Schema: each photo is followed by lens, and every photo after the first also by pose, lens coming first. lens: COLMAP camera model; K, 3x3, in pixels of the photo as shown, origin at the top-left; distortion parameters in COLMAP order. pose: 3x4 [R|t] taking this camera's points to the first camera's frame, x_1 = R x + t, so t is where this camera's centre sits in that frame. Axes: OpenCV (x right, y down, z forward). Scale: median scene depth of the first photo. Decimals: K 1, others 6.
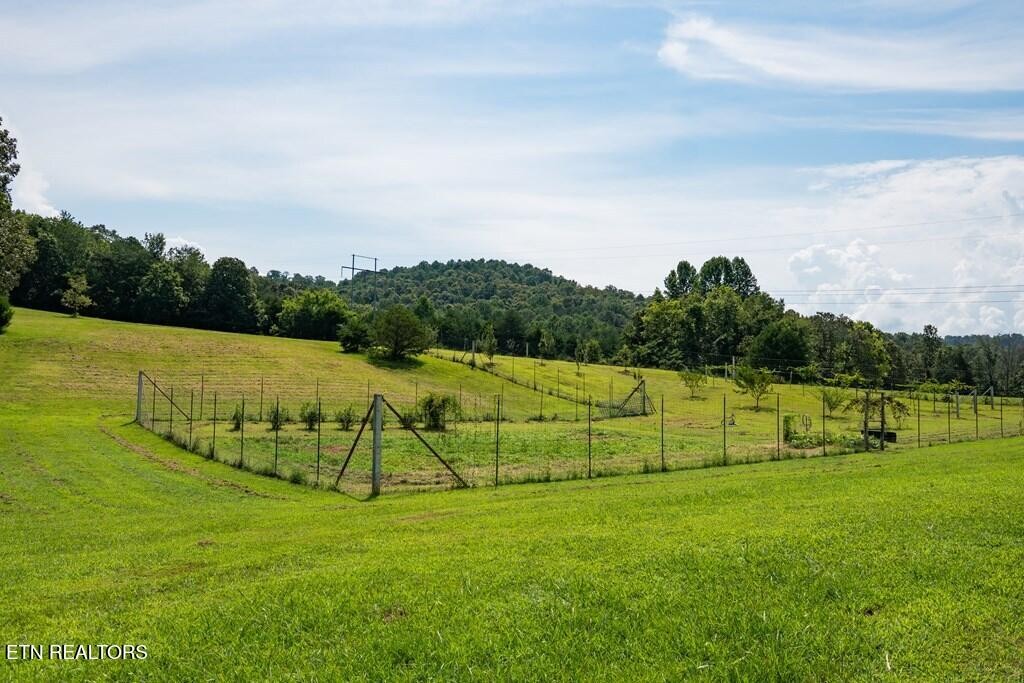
lens RADIAL K [[821.2, 0, 509.9], [0, 821.2, 344.5], [0, 0, 1]] dist [-0.094697, 0.077715]
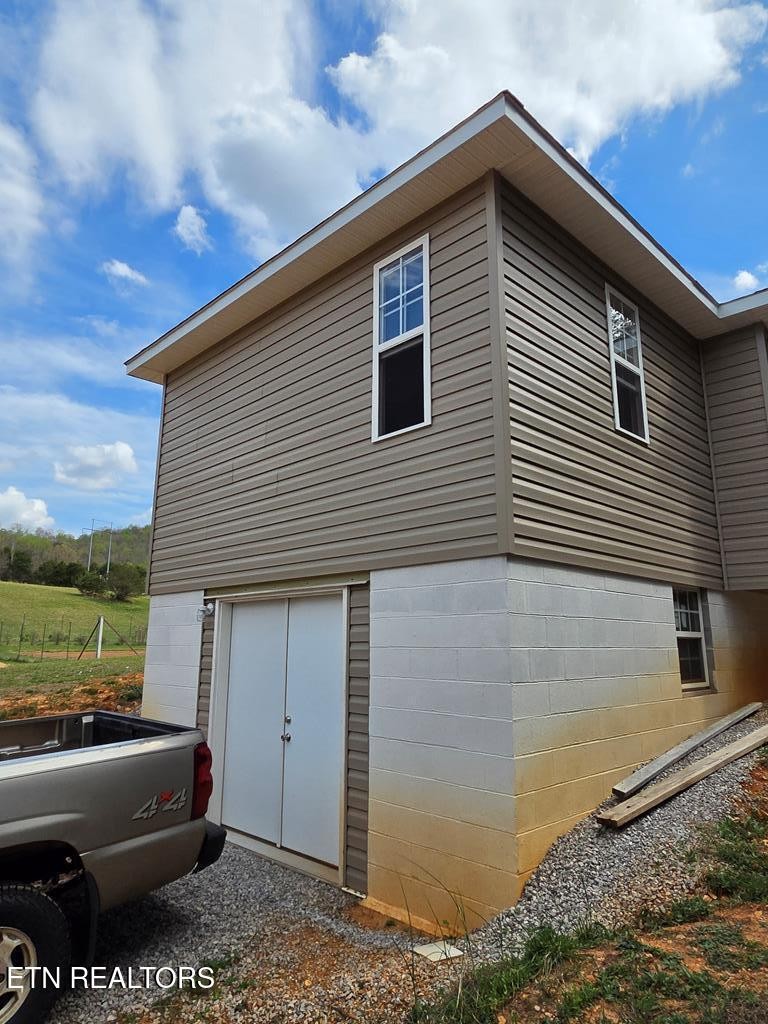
lens RADIAL K [[644.7, 0, 382.6], [0, 644.7, 502.9], [0, 0, 1]] dist [0.003219, 0.001496]
pose [[0.972425, 0.037397, 0.230199, 0.035912], [-0.006326, 0.990926, -0.134260, -0.002514], [-0.233131, 0.129102, 0.963837, -0.192406]]
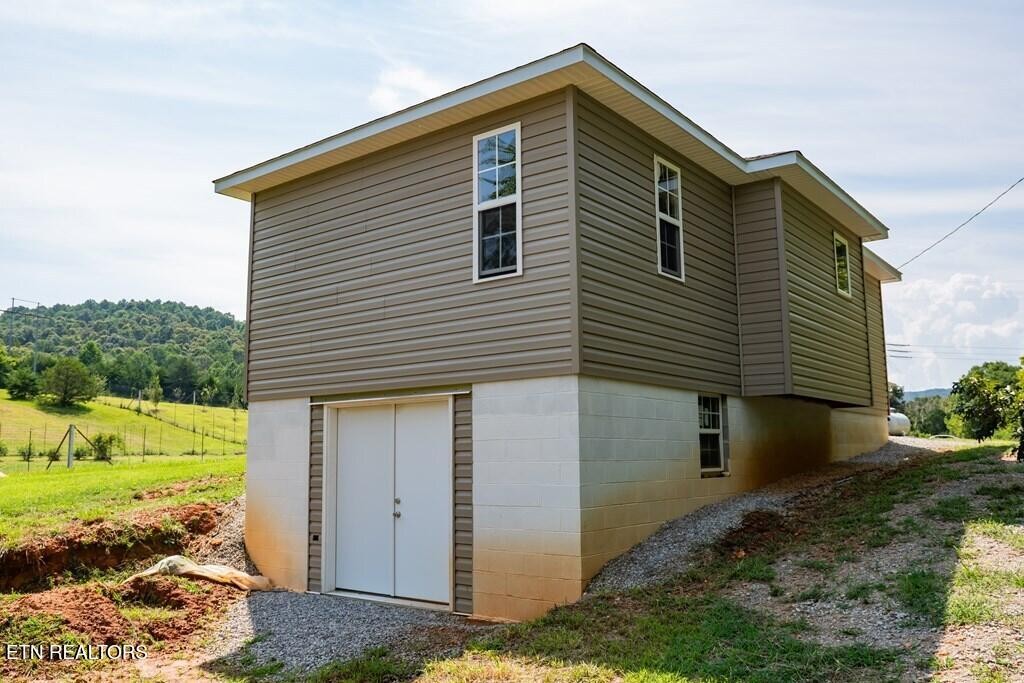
lens RADIAL K [[821.2, 0, 509.9], [0, 821.2, 344.5], [0, 0, 1]] dist [-0.094697, 0.077715]
pose [[0.929308, 0.026204, 0.368374, 0.017655], [-0.004615, 0.998226, -0.059363, -0.003110], [-0.369276, 0.053467, 0.927780, -0.225345]]
